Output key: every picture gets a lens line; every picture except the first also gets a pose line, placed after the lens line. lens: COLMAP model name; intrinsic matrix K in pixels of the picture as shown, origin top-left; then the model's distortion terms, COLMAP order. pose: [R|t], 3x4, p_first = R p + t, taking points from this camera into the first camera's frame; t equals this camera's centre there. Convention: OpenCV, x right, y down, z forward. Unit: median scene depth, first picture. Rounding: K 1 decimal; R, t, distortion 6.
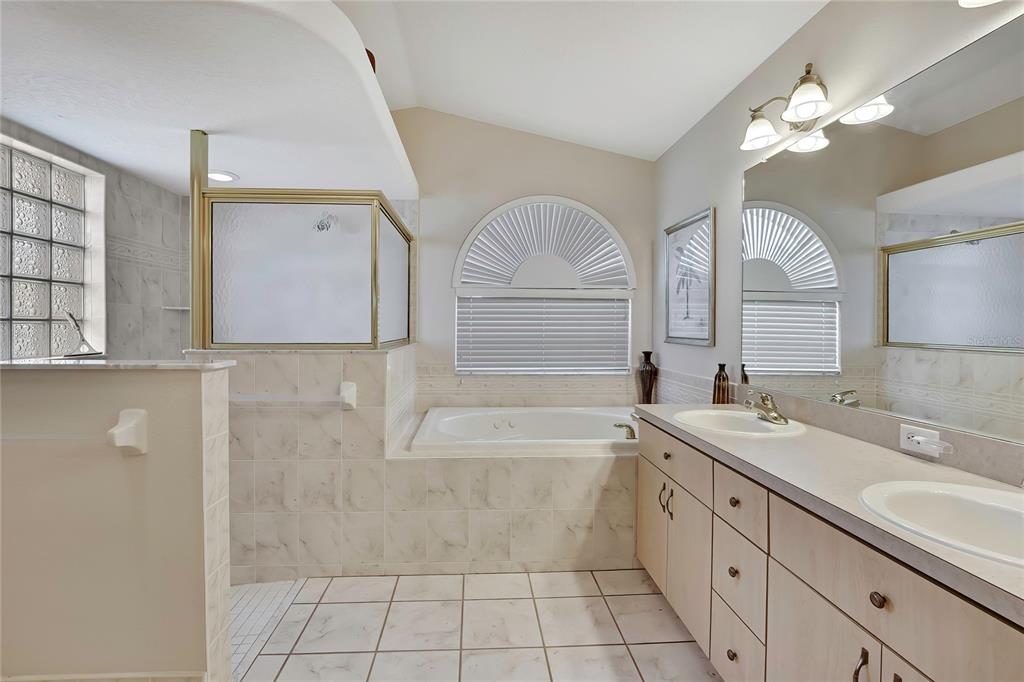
lens RADIAL K [[684.1, 0, 513.0], [0, 684.1, 344.8], [0, 0, 1]] dist [-0.075650, -0.000937]
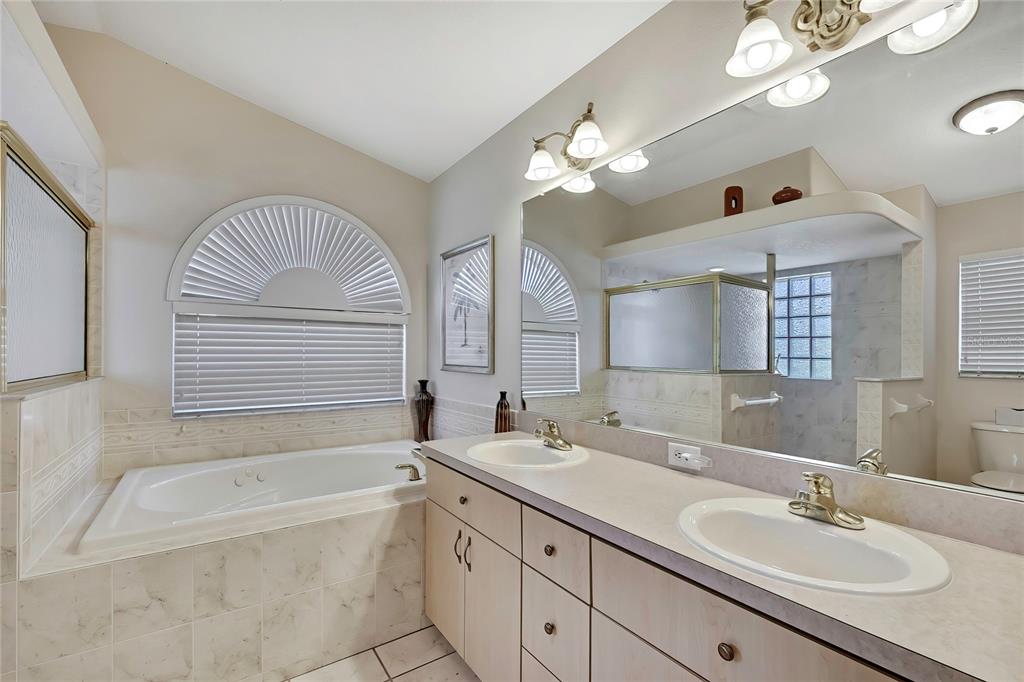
lens RADIAL K [[443.8, 0, 516.5], [0, 443.8, 355.4], [0, 0, 1]] dist [-0.010355, -0.001160]
pose [[0.857644, -0.001794, 0.514241, -0.011244], [0.009920, 0.999866, -0.013055, -0.016648], [-0.514148, 0.016298, 0.857546, 0.434403]]
